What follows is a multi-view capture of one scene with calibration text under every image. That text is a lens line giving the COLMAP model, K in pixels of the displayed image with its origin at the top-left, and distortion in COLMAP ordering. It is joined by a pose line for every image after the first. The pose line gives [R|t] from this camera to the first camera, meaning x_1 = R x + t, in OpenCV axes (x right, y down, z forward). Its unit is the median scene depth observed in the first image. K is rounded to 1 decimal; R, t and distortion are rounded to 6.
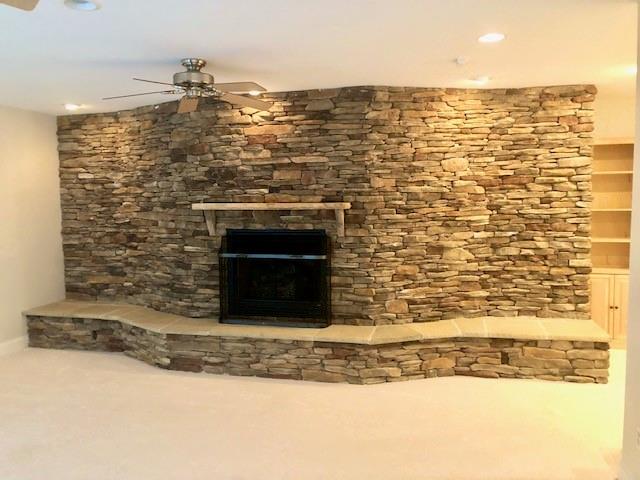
lens RADIAL K [[507.3, 0, 318.0], [0, 507.3, 240.8], [0, 0, 1]] dist [0.020662, -0.018546]
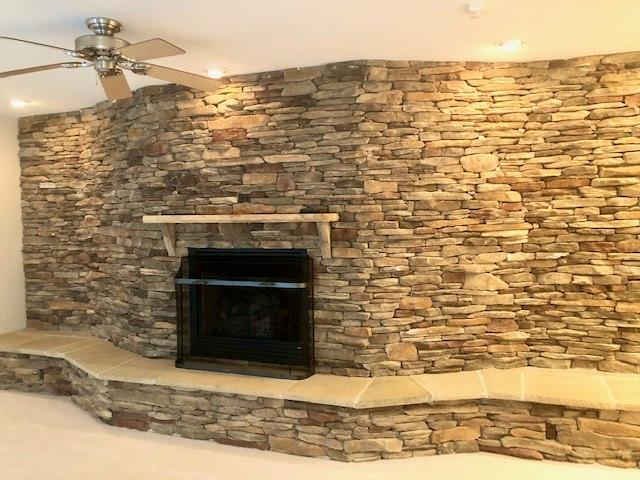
lens RADIAL K [[507.3, 0, 317.1], [0, 507.3, 236.7], [0, 0, 1]] dist [0.020662, -0.018546]
pose [[0.995002, 0.000279, -0.099854, 0.105248], [-0.004255, 0.999206, -0.039614, -0.009890], [0.099764, 0.039841, 0.994213, 0.232423]]
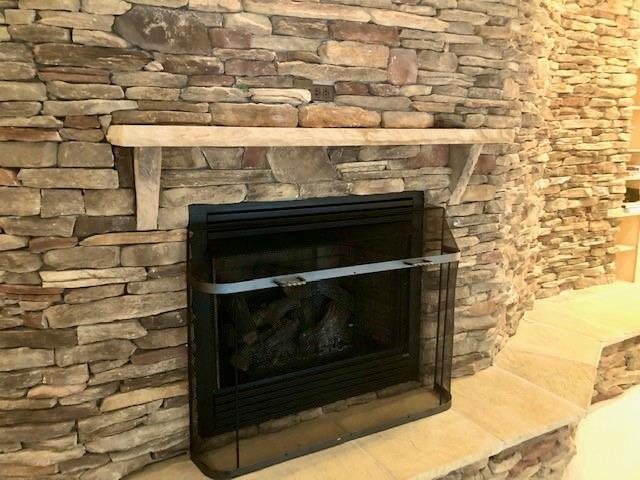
lens RADIAL K [[507.3, 0, 299.6], [0, 507.3, 234.8], [0, 0, 1]] dist [0.020662, -0.018546]
pose [[0.746091, -0.118676, 0.655183, -0.364084], [0.048982, 0.991104, 0.123744, -0.043611], [-0.664040, -0.060232, 0.745267, 0.726798]]
